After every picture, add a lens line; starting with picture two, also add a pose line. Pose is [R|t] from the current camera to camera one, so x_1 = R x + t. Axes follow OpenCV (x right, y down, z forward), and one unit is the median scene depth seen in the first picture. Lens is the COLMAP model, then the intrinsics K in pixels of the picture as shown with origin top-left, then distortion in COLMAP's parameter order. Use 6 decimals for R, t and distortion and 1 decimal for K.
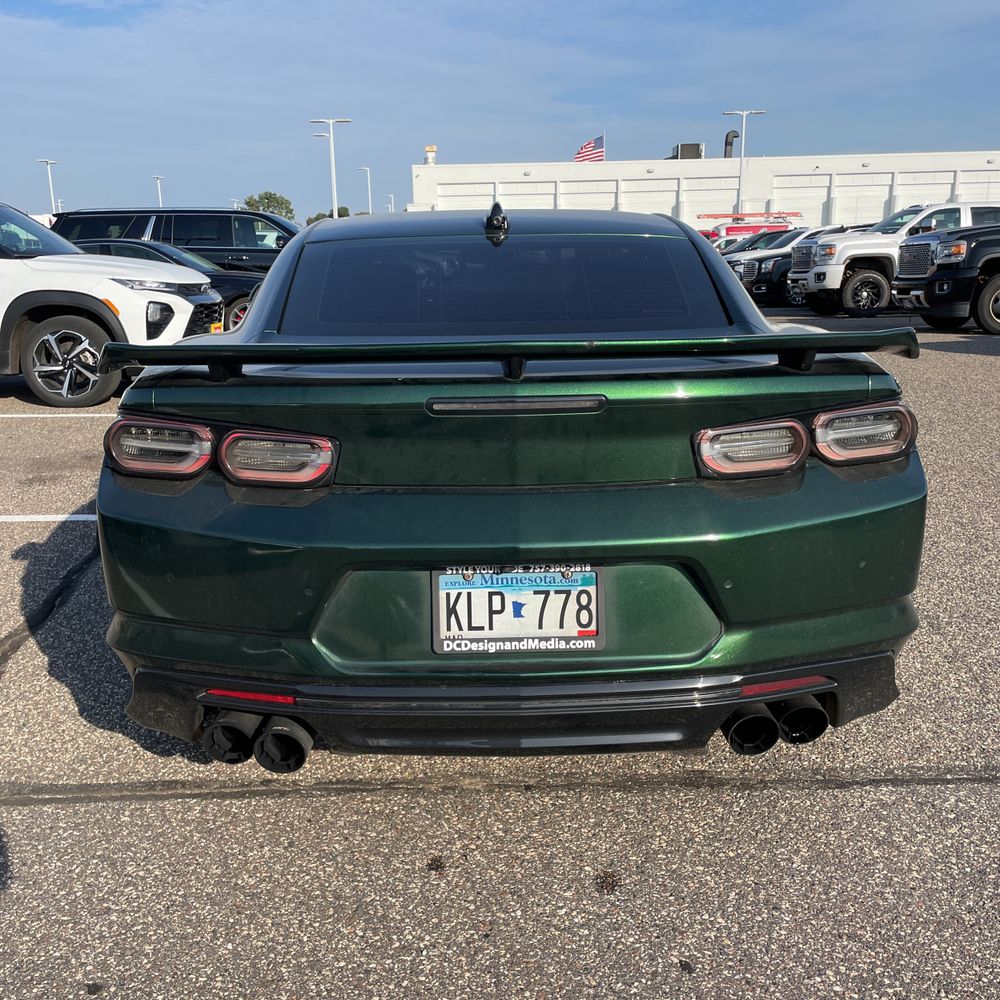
lens RADIAL K [[1028.9, 0, 500.7], [0, 1028.9, 501.0], [0, 0, 1]] dist [0.027004, 0.000000]
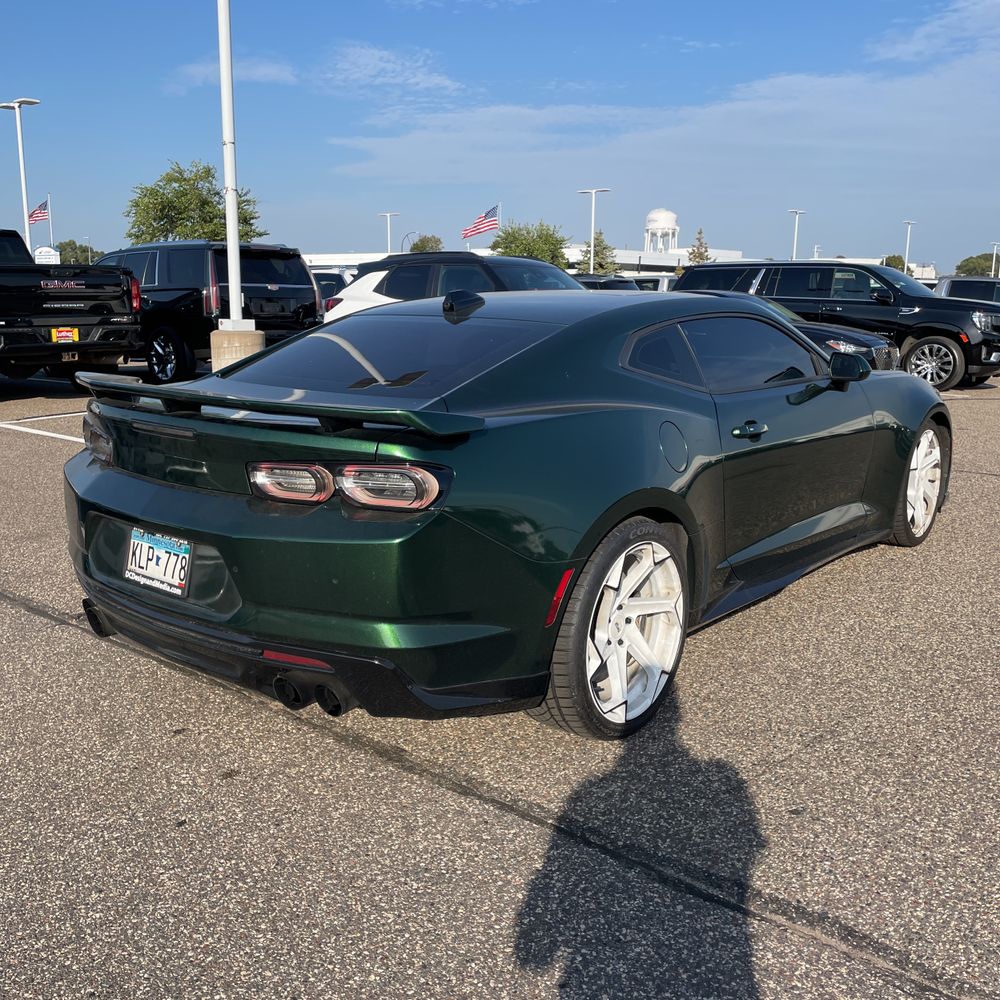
lens RADIAL K [[1028.9, 0, 485.3], [0, 1028.9, 497.5], [0, 0, 1]] dist [0.027004, 0.000000]
pose [[0.759674, 0.156864, -0.631102, 1.356785], [-0.183373, 0.982762, 0.023541, -0.114890], [0.623915, 0.097844, 0.775343, 0.093383]]
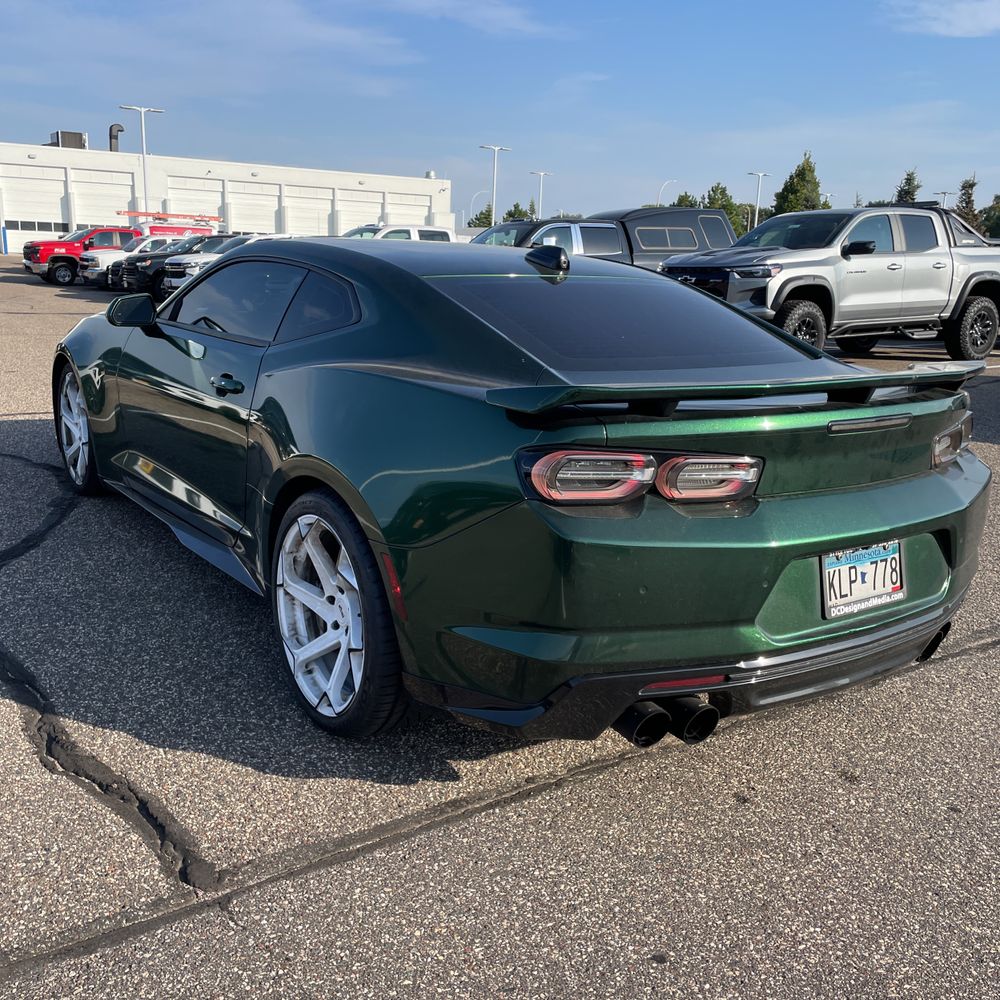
lens RADIAL K [[1028.9, 0, 509.2], [0, 1028.9, 500.4], [0, 0, 1]] dist [0.027004, 0.000000]
pose [[0.819221, -0.086092, 0.566979, -1.107558], [0.086100, 0.995925, 0.026821, -0.069161], [-0.566978, 0.026844, 0.823295, 0.157281]]
